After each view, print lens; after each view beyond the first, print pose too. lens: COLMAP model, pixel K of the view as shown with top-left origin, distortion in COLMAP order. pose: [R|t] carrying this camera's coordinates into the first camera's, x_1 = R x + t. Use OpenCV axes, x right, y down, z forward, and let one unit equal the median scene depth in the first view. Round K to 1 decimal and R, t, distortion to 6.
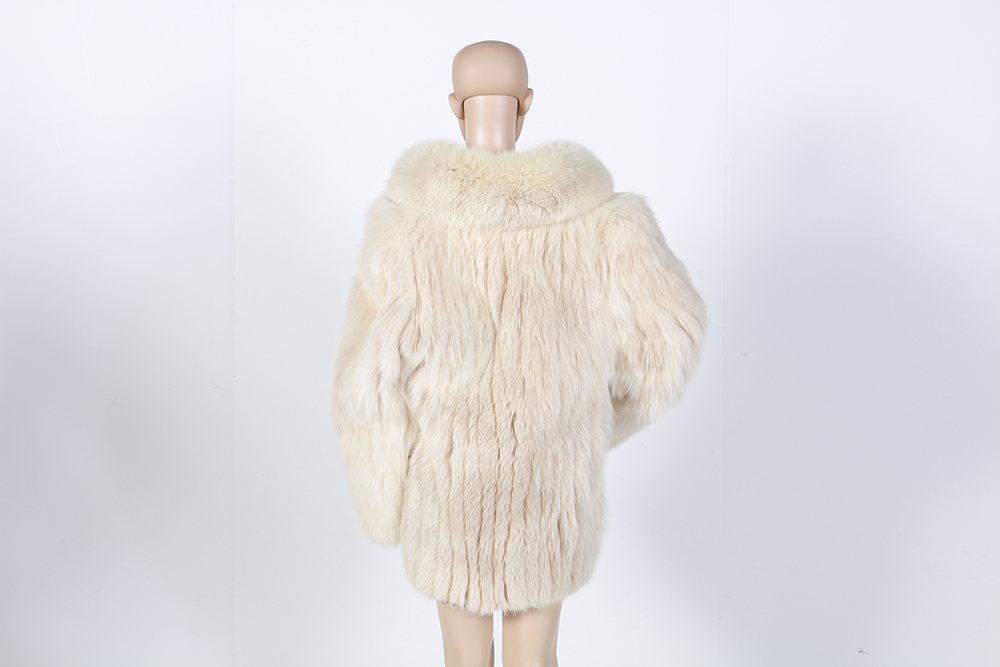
lens RADIAL K [[1586.1, 0, 499.8], [0, 1586.1, 335.3], [0, 0, 1]] dist [0.106670, 0.000000]
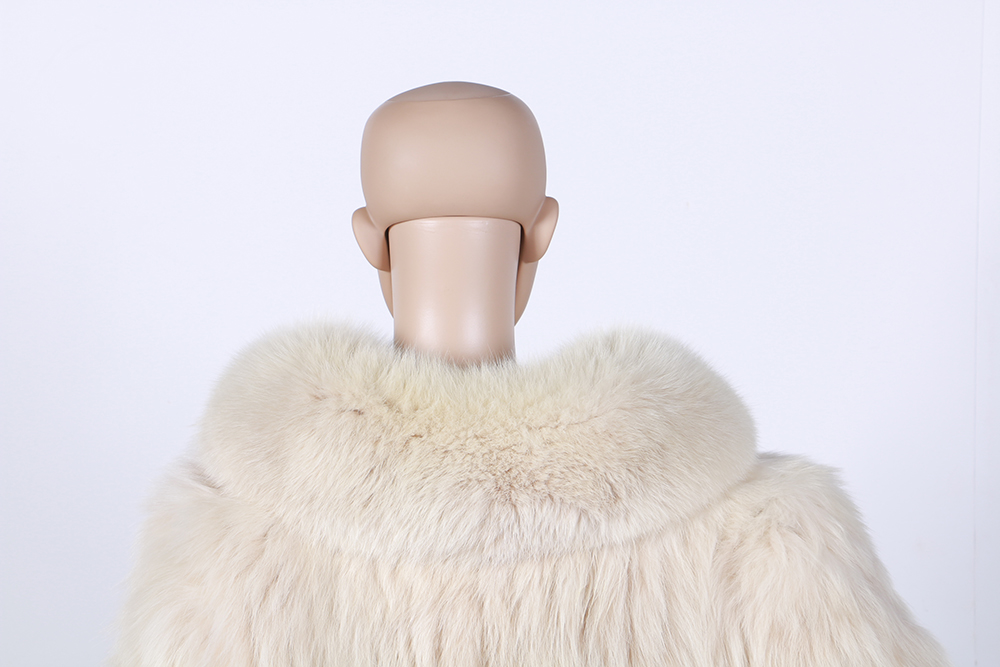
lens RADIAL K [[2268.3, 0, 500.8], [0, 2268.3, 331.9], [0, 0, 1]] dist [0.355922, 0.000000]
pose [[0.999911, 0.004529, -0.012534, 0.014013], [-0.004901, 0.999544, -0.029787, -0.106345], [0.012393, 0.029845, 0.999478, 0.428748]]
